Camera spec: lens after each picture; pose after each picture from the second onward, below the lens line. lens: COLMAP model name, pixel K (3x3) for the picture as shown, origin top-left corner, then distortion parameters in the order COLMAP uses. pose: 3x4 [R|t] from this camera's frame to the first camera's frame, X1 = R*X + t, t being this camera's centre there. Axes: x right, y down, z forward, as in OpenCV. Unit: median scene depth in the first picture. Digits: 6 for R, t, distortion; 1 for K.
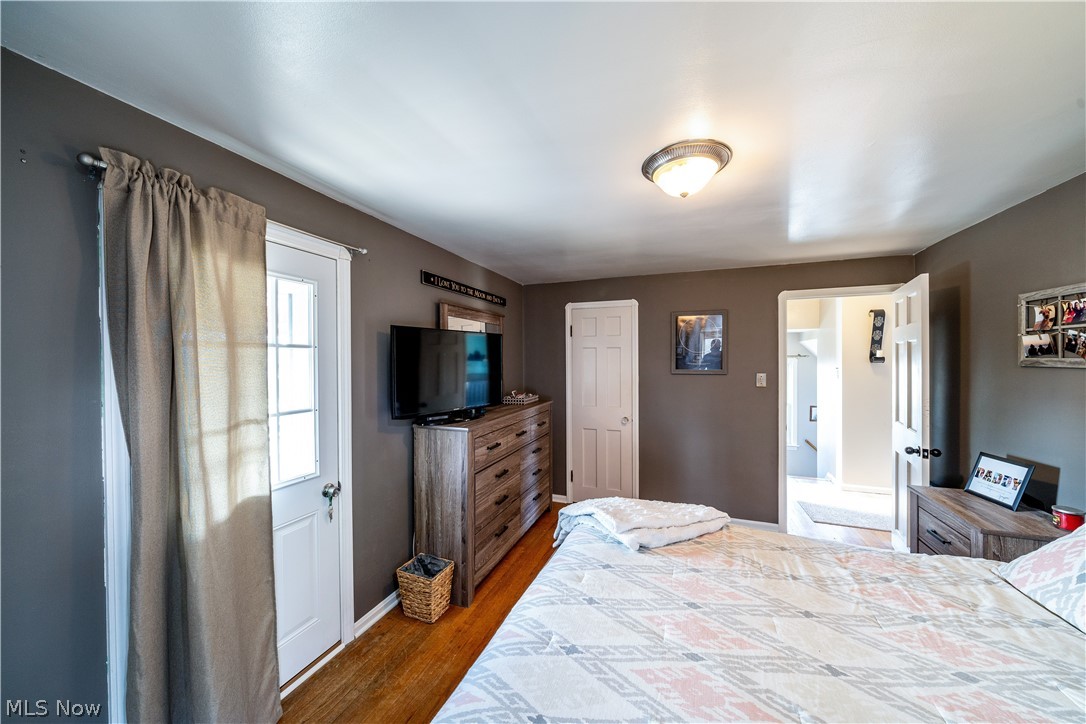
lens RADIAL K [[370.5, 0, 545.4], [0, 370.5, 363.1], [0, 0, 1]] dist [-0.008910, 0.000341]
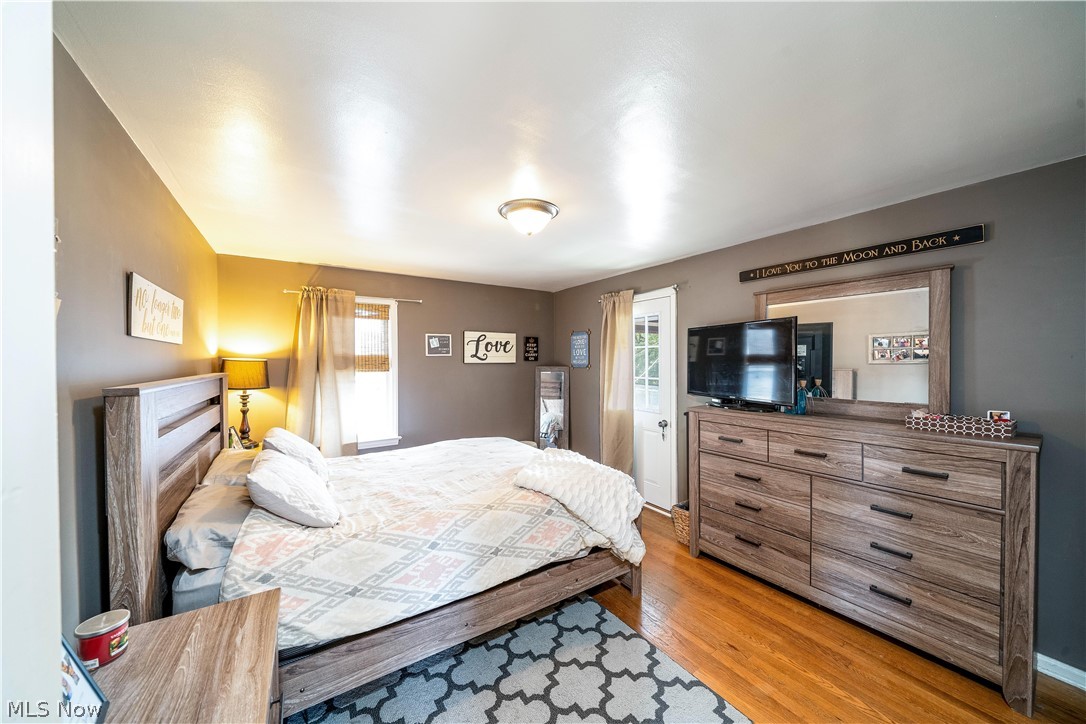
lens RADIAL K [[370.5, 0, 545.4], [0, 370.5, 363.1], [0, 0, 1]] dist [-0.008910, 0.000341]
pose [[-0.575286, 0.015980, -0.817796, 0.889848], [0.001129, 0.999824, 0.018743, 0.005437], [0.817952, 0.009860, -0.575202, 1.108661]]
